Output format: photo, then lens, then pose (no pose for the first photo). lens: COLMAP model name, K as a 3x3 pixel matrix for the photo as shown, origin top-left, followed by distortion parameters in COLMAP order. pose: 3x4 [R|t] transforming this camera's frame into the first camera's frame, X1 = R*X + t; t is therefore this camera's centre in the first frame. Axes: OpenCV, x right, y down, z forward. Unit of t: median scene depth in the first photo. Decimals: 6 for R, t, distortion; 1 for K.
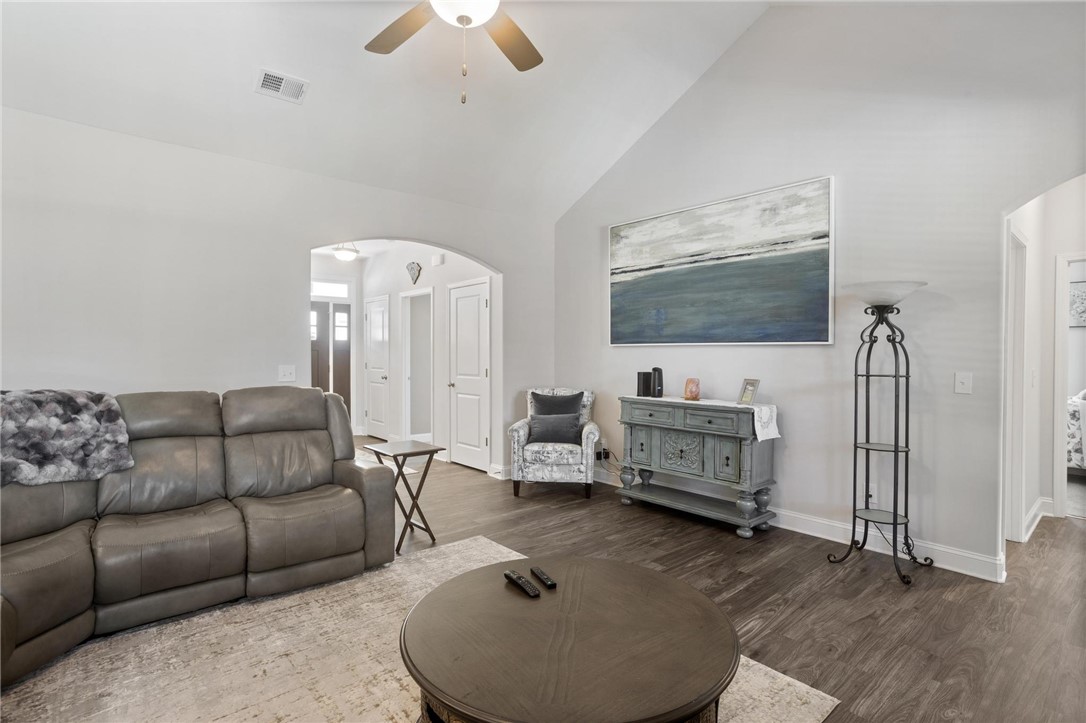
lens RADIAL K [[518.5, 0, 545.1], [0, 518.5, 357.5], [0, 0, 1]] dist [-0.049010, 0.029358]
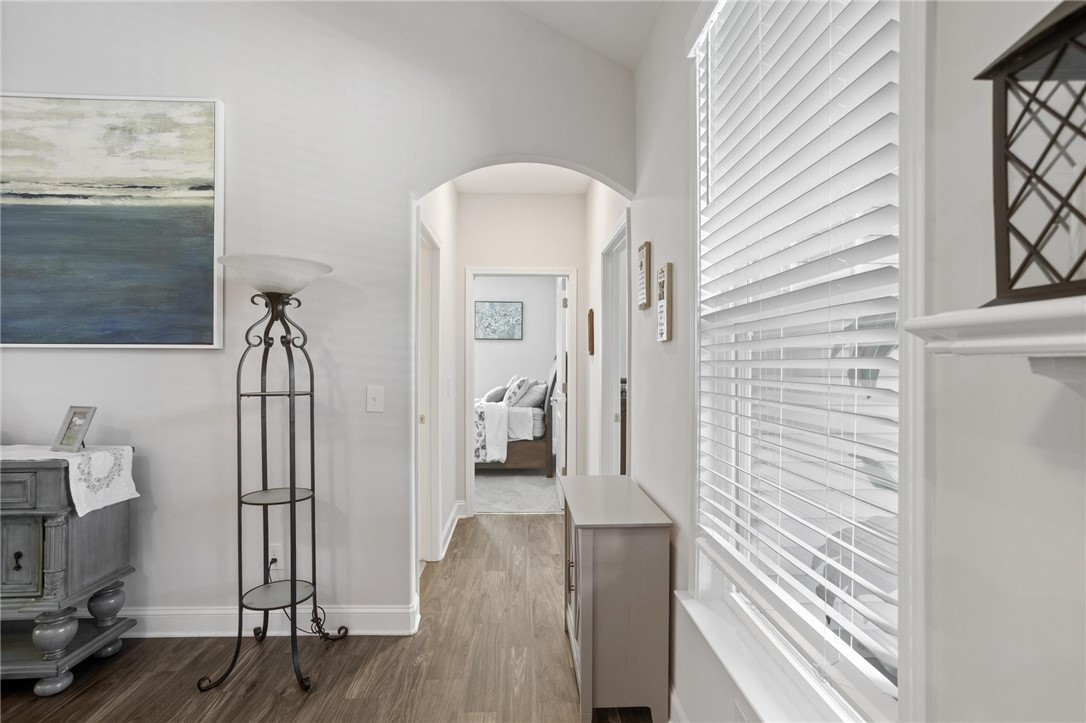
lens RADIAL K [[518.5, 0, 545.1], [0, 518.5, 357.5], [0, 0, 1]] dist [-0.049010, 0.029358]
pose [[0.610688, 0.004073, 0.791861, 0.279815], [0.008540, 0.999895, -0.011730, -0.002440], [-0.791825, 0.013926, 0.610589, 0.237974]]
